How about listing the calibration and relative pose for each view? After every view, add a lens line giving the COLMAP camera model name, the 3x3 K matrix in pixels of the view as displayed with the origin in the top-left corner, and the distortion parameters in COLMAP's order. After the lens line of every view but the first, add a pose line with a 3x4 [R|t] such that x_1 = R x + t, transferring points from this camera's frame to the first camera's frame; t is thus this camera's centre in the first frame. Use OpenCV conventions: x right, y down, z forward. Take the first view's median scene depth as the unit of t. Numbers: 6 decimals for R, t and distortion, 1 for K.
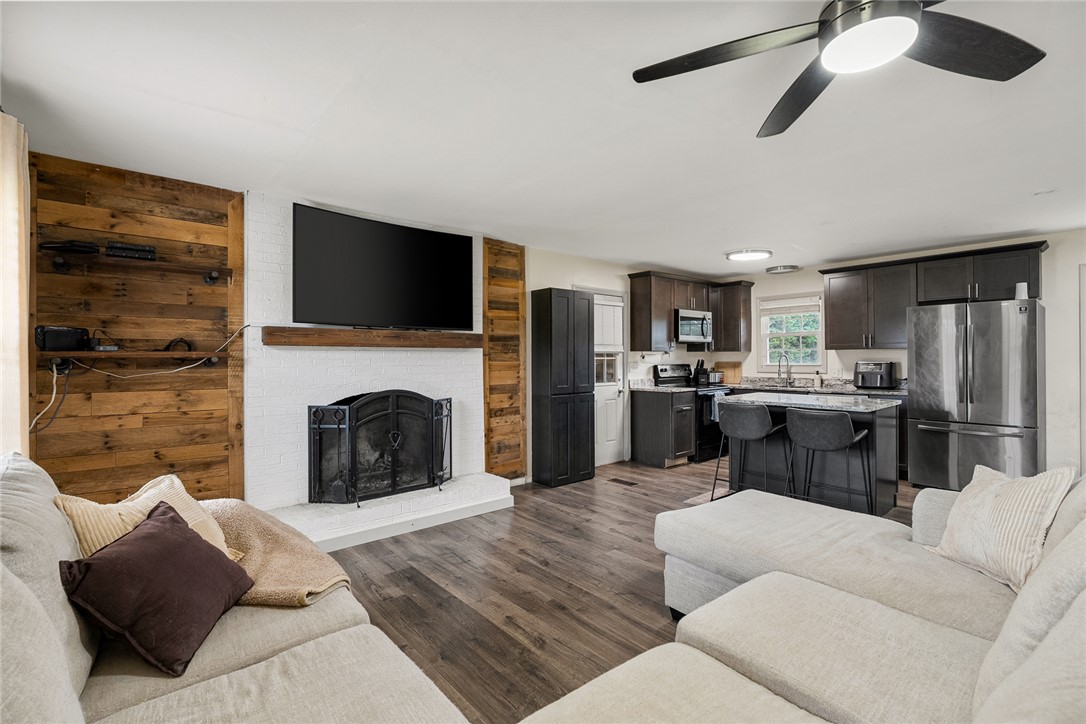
lens RADIAL K [[491.5, 0, 546.3], [0, 491.5, 355.8], [0, 0, 1]] dist [-0.008737, 0.000954]
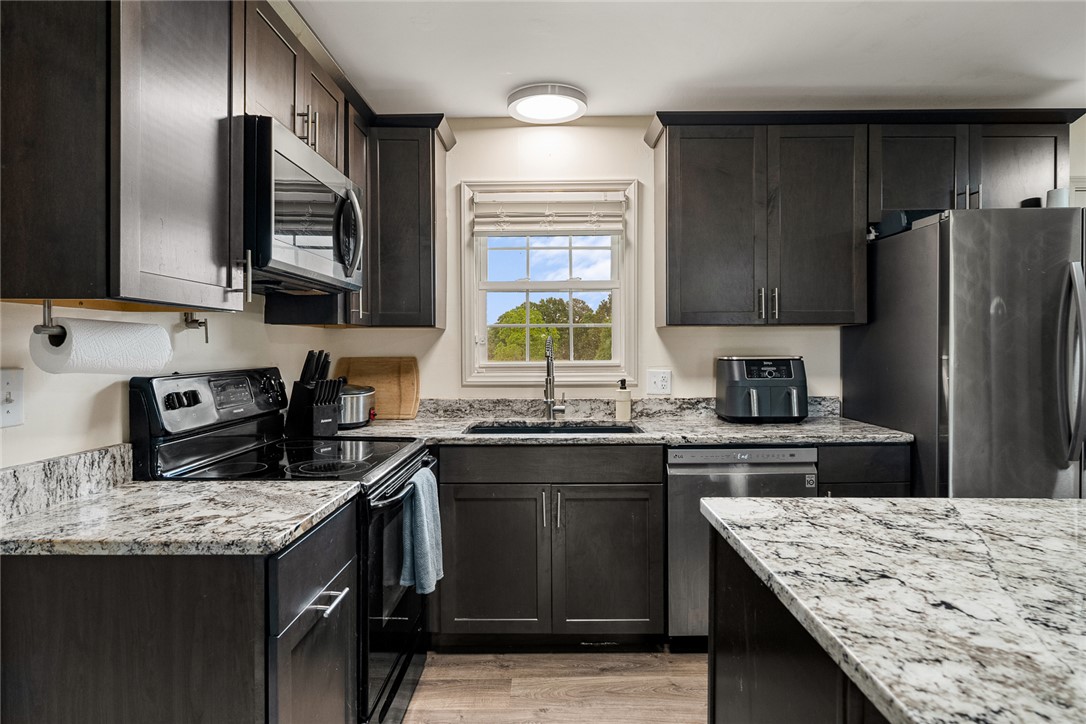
lens RADIAL K [[600.4, 0, 563.3], [0, 600.4, 353.5], [0, 0, 1]] dist [-0.009063, 0.000730]
pose [[0.649824, -0.003188, 0.760078, 0.196729], [-0.003307, 0.999970, 0.007022, 0.008378], [-0.760077, -0.007077, 0.649794, 0.935935]]
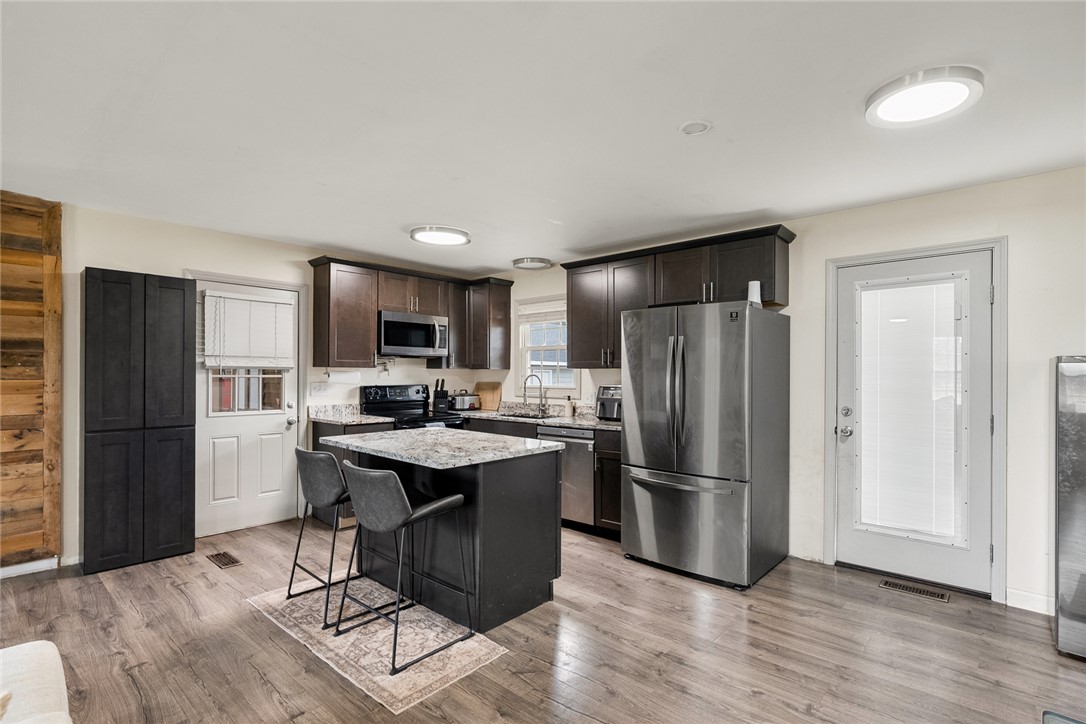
lens RADIAL K [[530.8, 0, 530.3], [0, 530.8, 373.2], [0, 0, 1]] dist [-0.010183, 0.003154]
pose [[0.991610, 0.012375, 0.128674, 0.497819], [-0.012742, 0.999917, 0.002027, -0.006972], [-0.128638, -0.003650, 0.991685, 0.231624]]
